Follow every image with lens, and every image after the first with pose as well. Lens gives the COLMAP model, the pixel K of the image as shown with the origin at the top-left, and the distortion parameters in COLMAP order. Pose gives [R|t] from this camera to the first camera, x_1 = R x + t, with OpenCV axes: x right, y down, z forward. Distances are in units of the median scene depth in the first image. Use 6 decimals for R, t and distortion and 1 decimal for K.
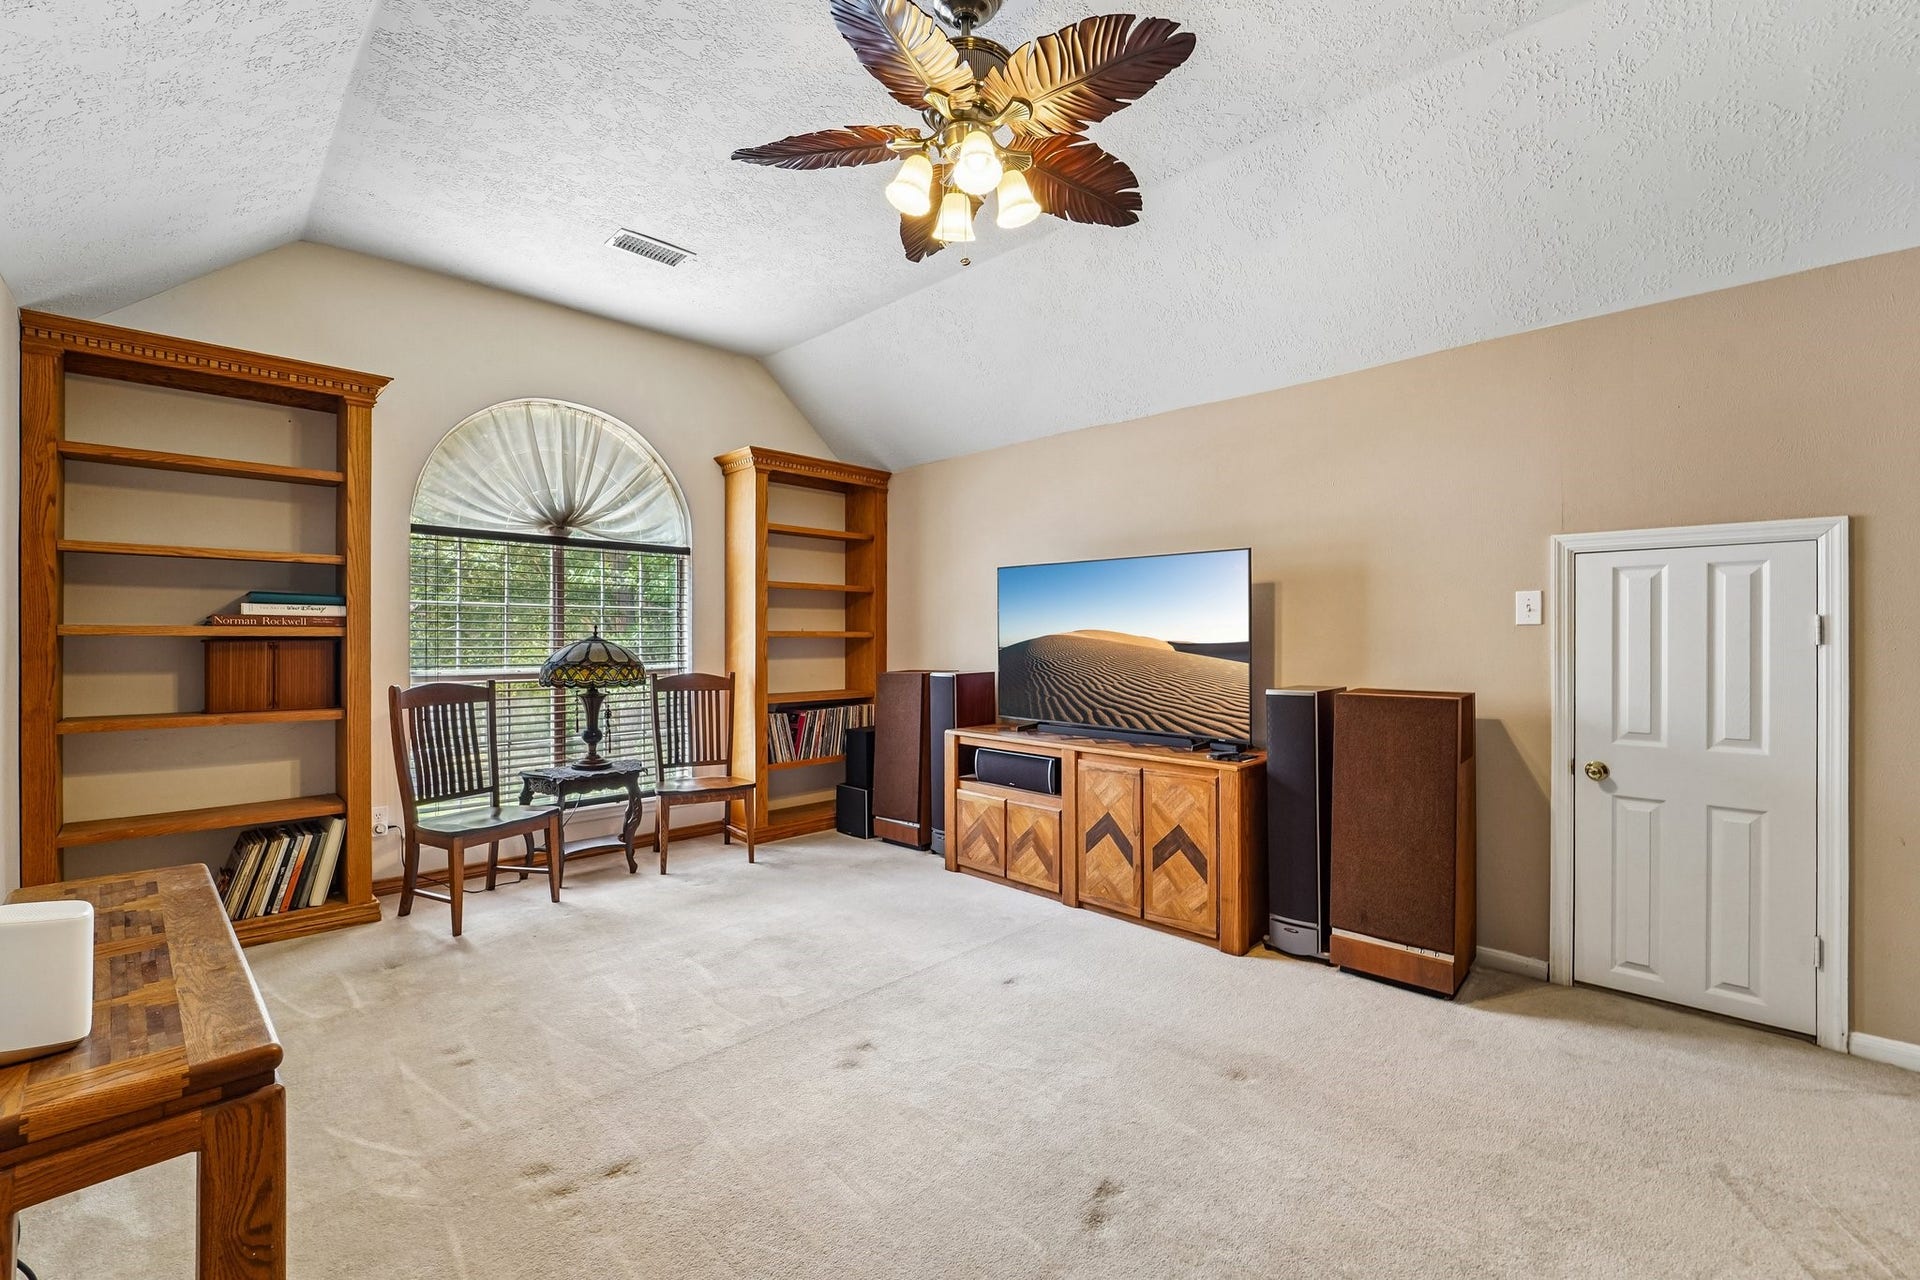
lens RADIAL K [[813.6, 0, 963.4], [0, 813.6, 639.7], [0, 0, 1]] dist [-0.001148, 0.000023]
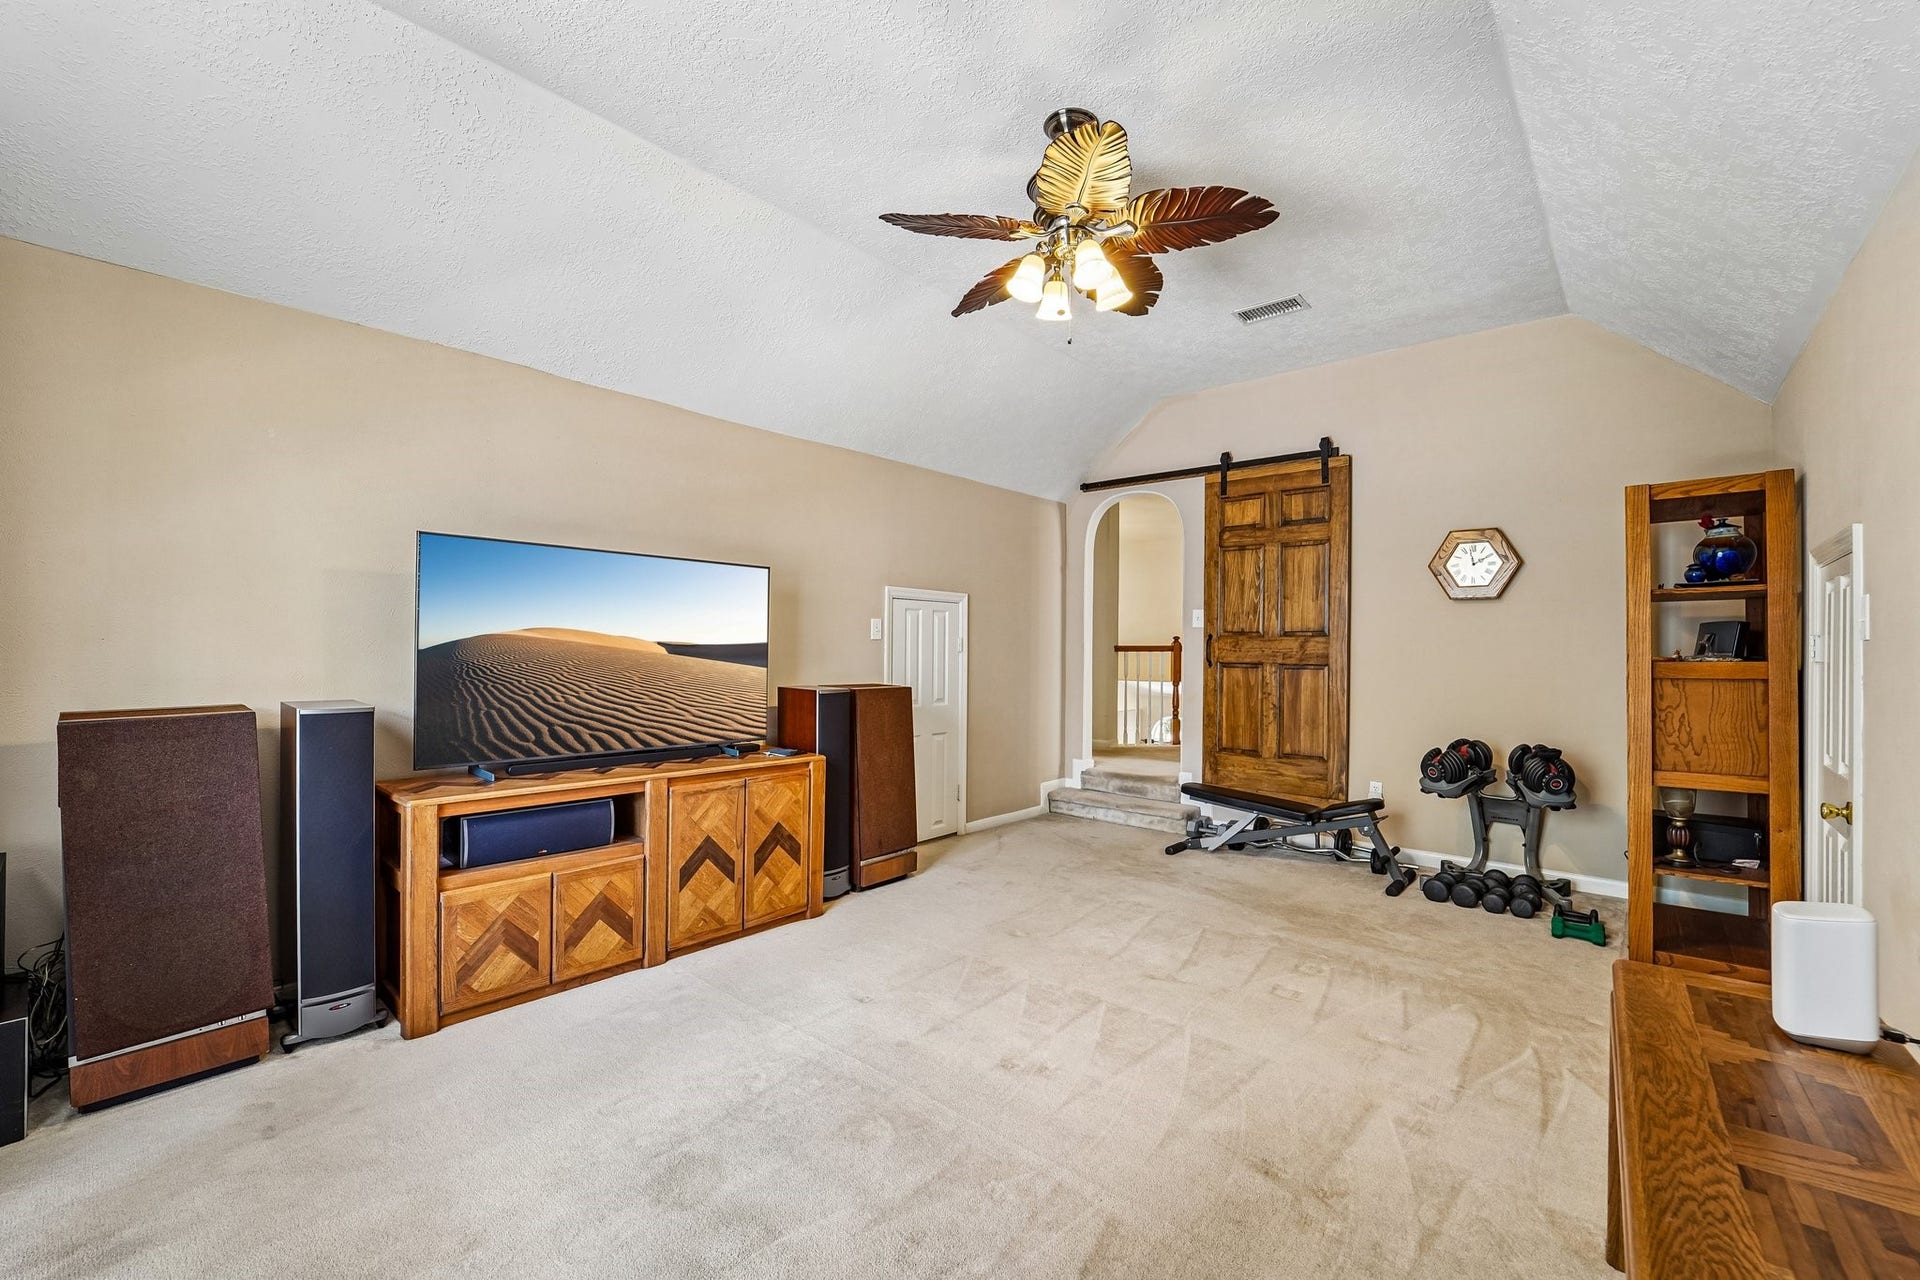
lens RADIAL K [[806.7, 0, 951.4], [0, 806.7, 649.2], [0, 0, 1]] dist [-0.018777, -0.000269]
pose [[-0.075797, -0.000592, 0.997123, -0.694845], [-0.010596, 0.999944, -0.000212, -0.000874], [-0.997067, -0.010582, -0.075799, 0.741542]]
